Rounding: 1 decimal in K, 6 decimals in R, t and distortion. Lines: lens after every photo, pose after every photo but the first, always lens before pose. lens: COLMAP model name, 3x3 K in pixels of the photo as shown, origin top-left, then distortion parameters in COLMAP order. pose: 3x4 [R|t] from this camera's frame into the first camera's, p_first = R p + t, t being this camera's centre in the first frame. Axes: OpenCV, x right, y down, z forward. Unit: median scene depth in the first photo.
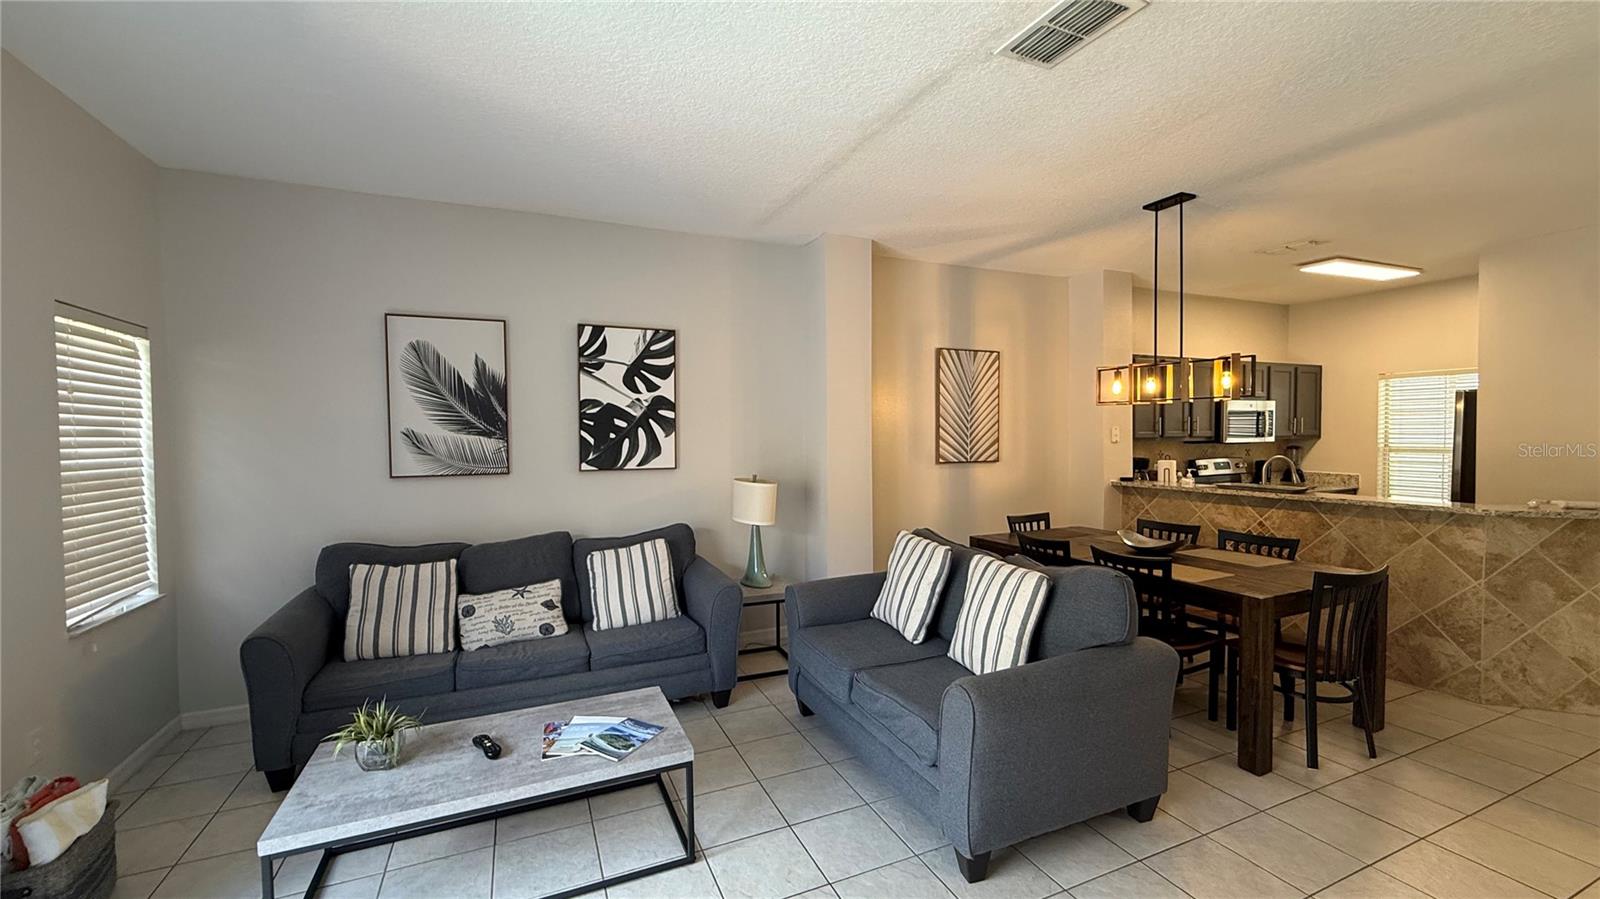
lens RADIAL K [[636.9, 0, 793.9], [0, 636.9, 449.8], [0, 0, 1]] dist [0.000691, -0.000447]
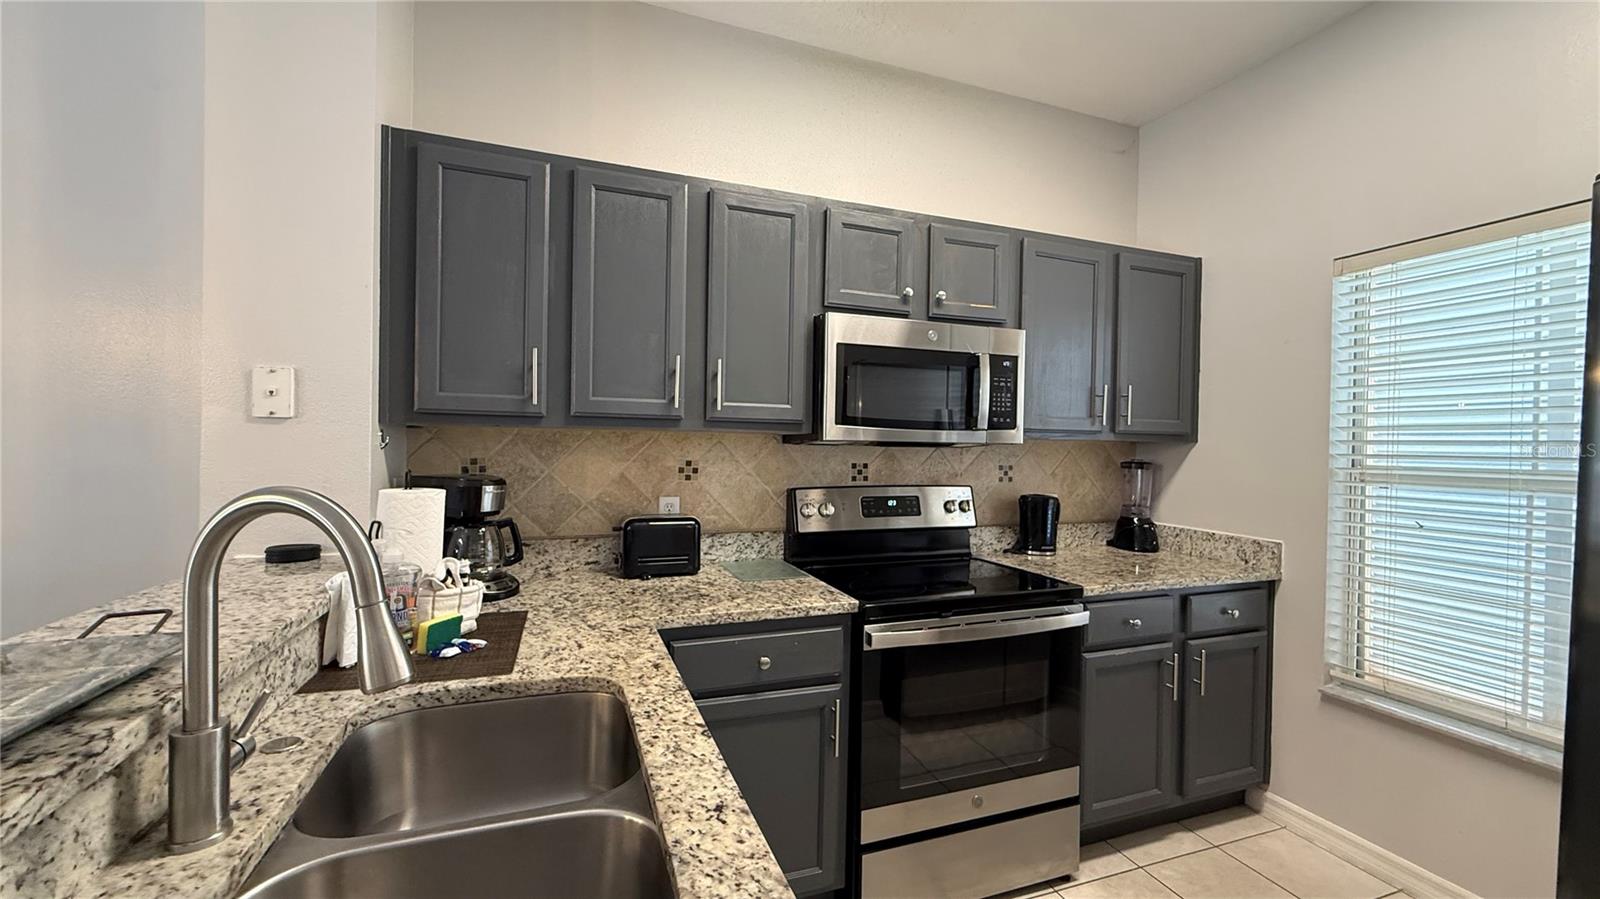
lens RADIAL K [[636.9, 0, 793.2], [0, 636.9, 448.0], [0, 0, 1]] dist [0.000691, -0.000447]
pose [[0.997505, 0.025944, -0.065662, 1.078620], [-0.027397, 0.999397, -0.021325, 0.000930], [0.065069, 0.023071, 0.997614, 1.055507]]
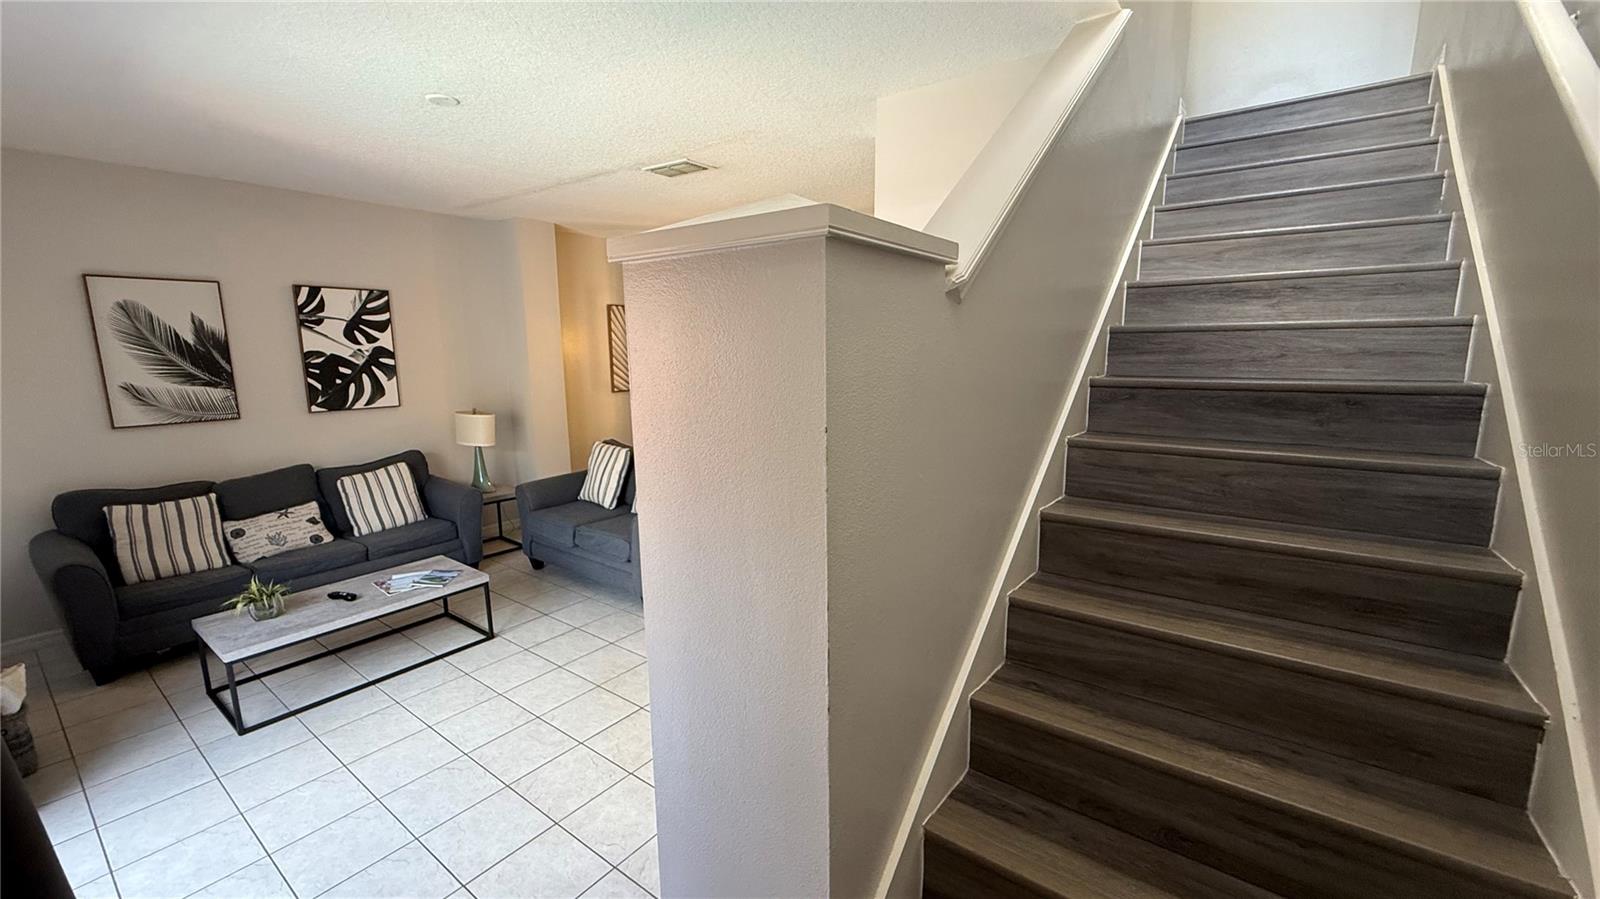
lens RADIAL K [[636.9, 0, 792.6], [0, 636.9, 450.7], [0, 0, 1]] dist [0.000691, -0.000447]
pose [[0.870849, -0.080965, 0.484836, -0.144267], [0.014365, 0.990112, 0.139542, -0.051420], [-0.491340, -0.114556, 0.863401, -0.491050]]
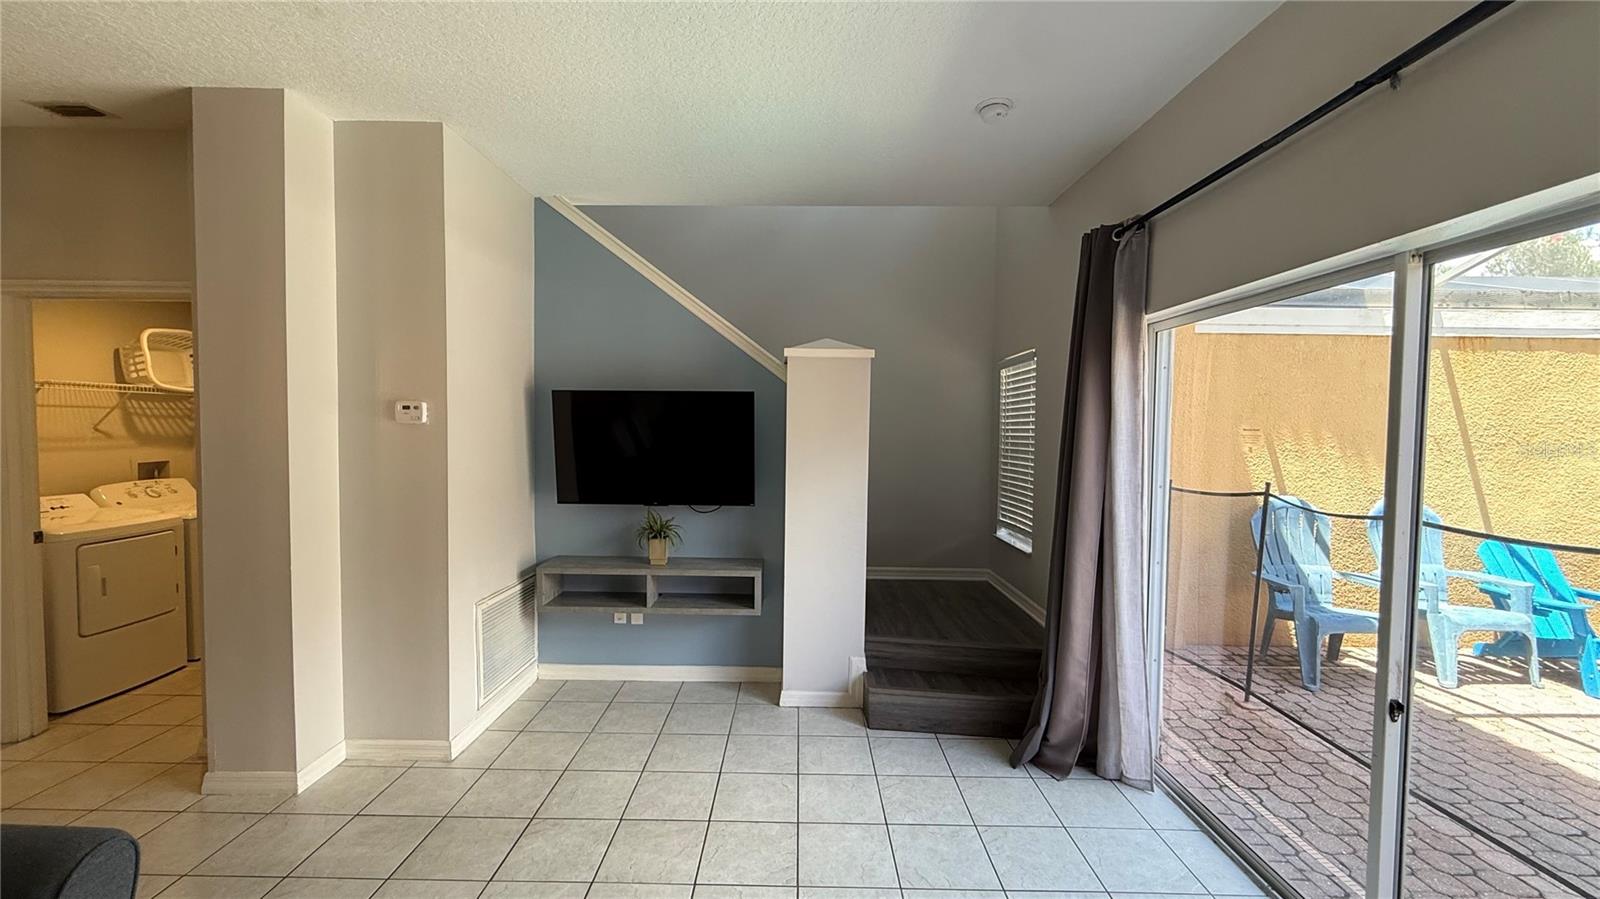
lens RADIAL K [[636.9, 0, 796.4], [0, 636.9, 451.5], [0, 0, 1]] dist [0.000691, -0.000447]
pose [[-0.912430, -0.018513, 0.408813, -0.329944], [0.009376, 0.997768, 0.066110, -0.027330], [-0.409125, 0.064154, -0.910220, 0.687624]]
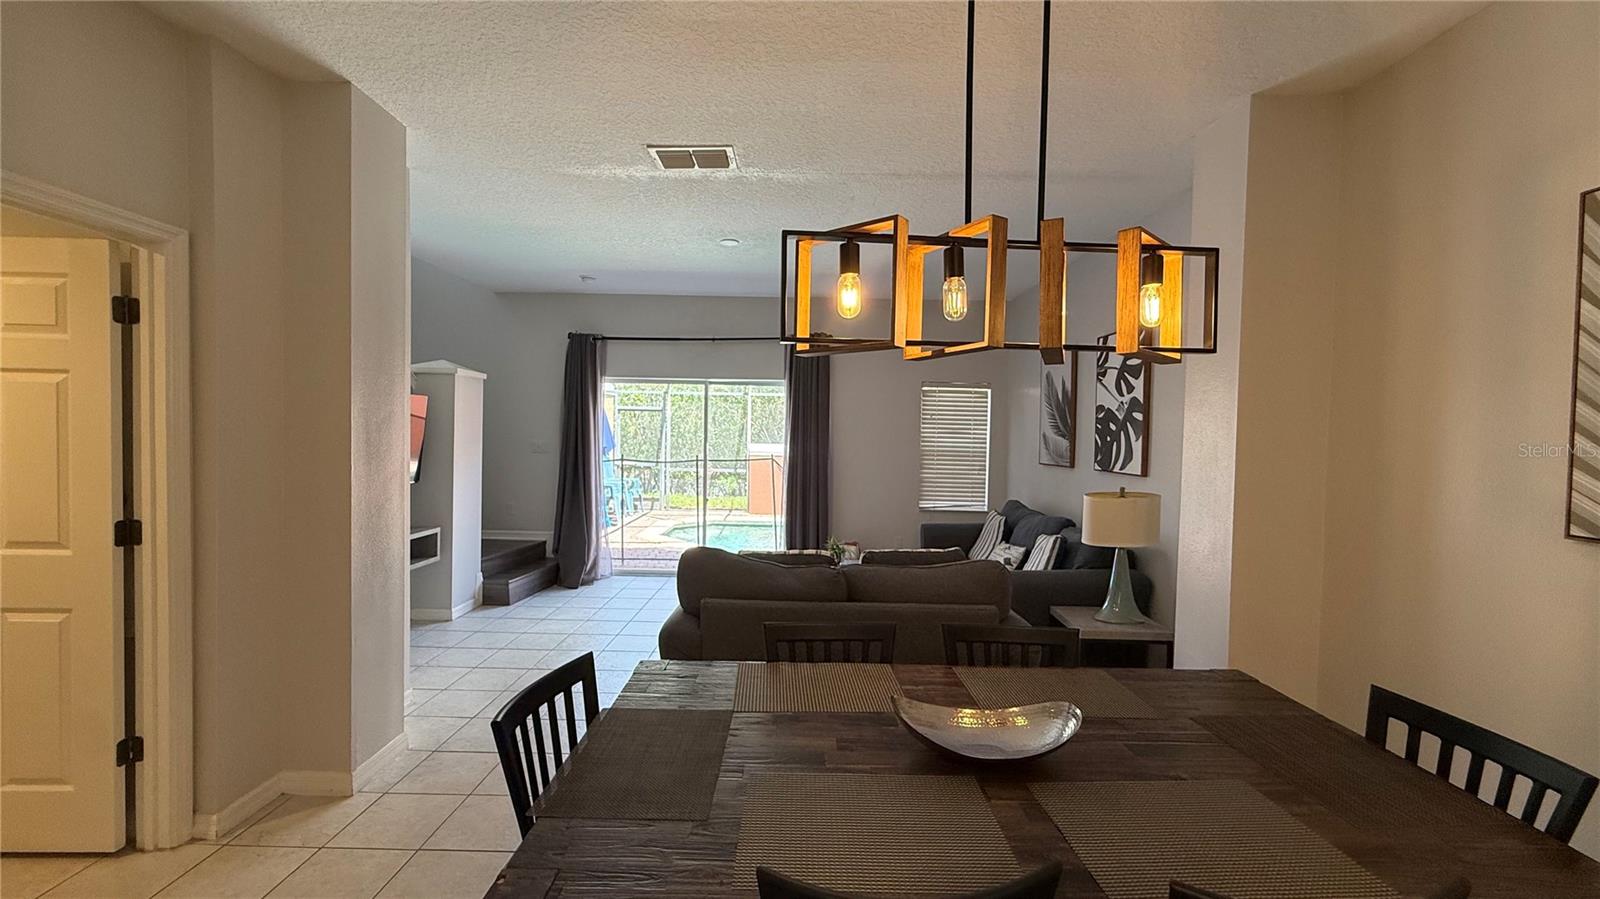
lens RADIAL K [[636.9, 0, 799.9], [0, 636.9, 452.6], [0, 0, 1]] dist [0.000691, -0.000447]
pose [[-0.403954, 0.028574, -0.914333, 0.940412], [-0.039138, 0.998057, 0.048482, -0.032589], [0.913942, 0.055370, -0.402050, 1.032670]]
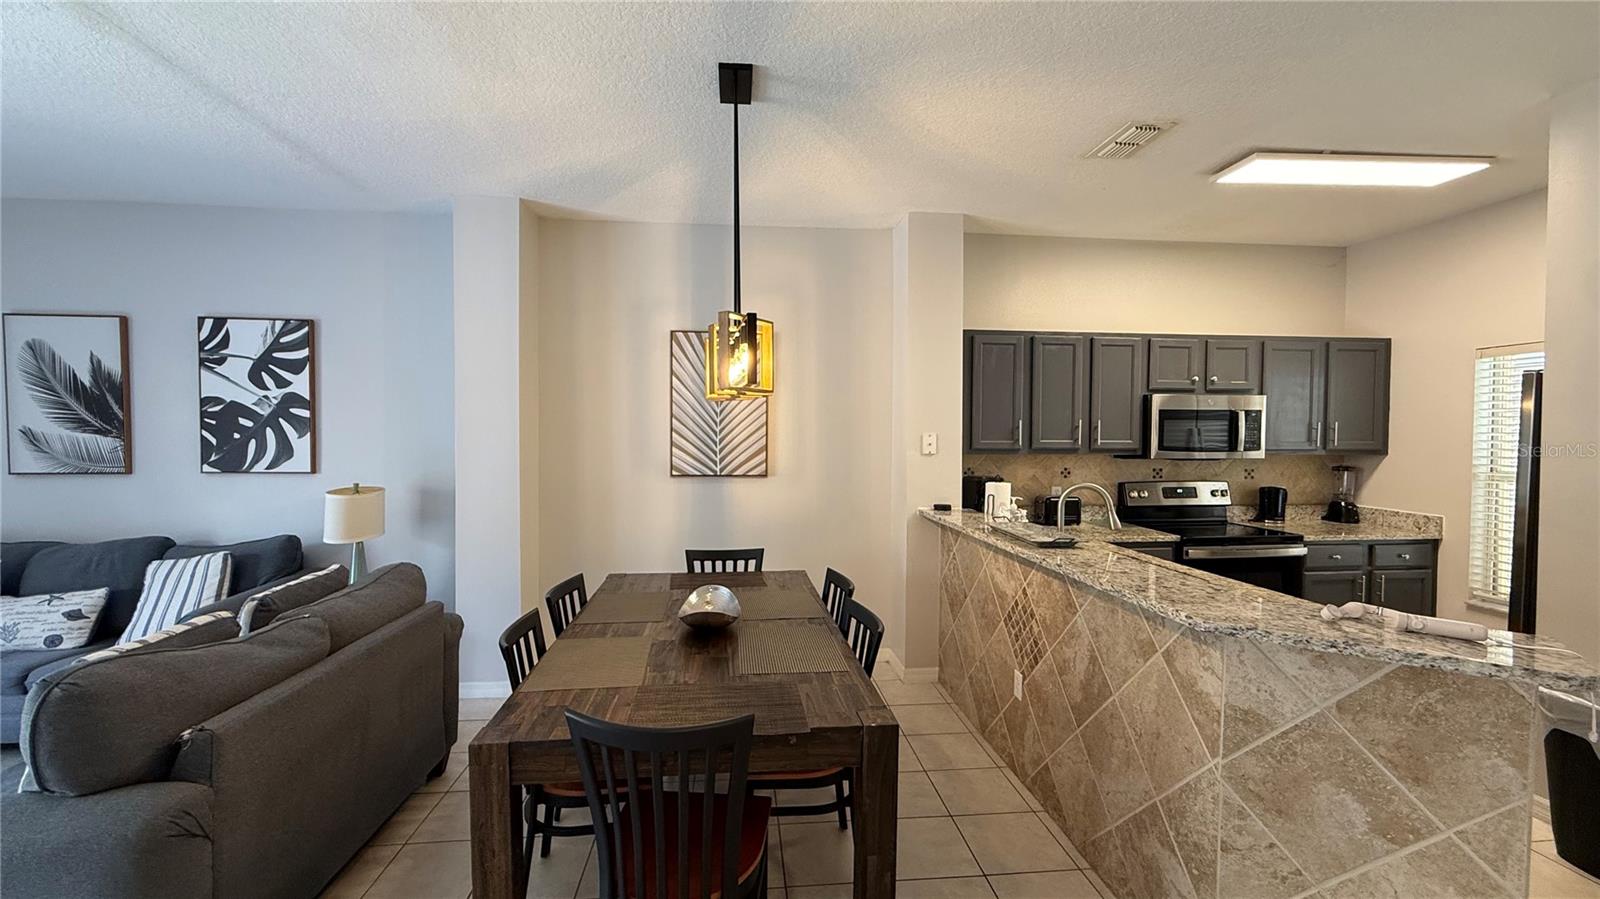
lens RADIAL K [[636.9, 0, 791.6], [0, 636.9, 450.2], [0, 0, 1]] dist [0.000691, -0.000447]
pose [[0.949945, 0.020162, -0.311767, 0.832254], [-0.020559, 0.999787, 0.002016, -0.021254], [0.311741, 0.004494, 0.950156, 0.398890]]
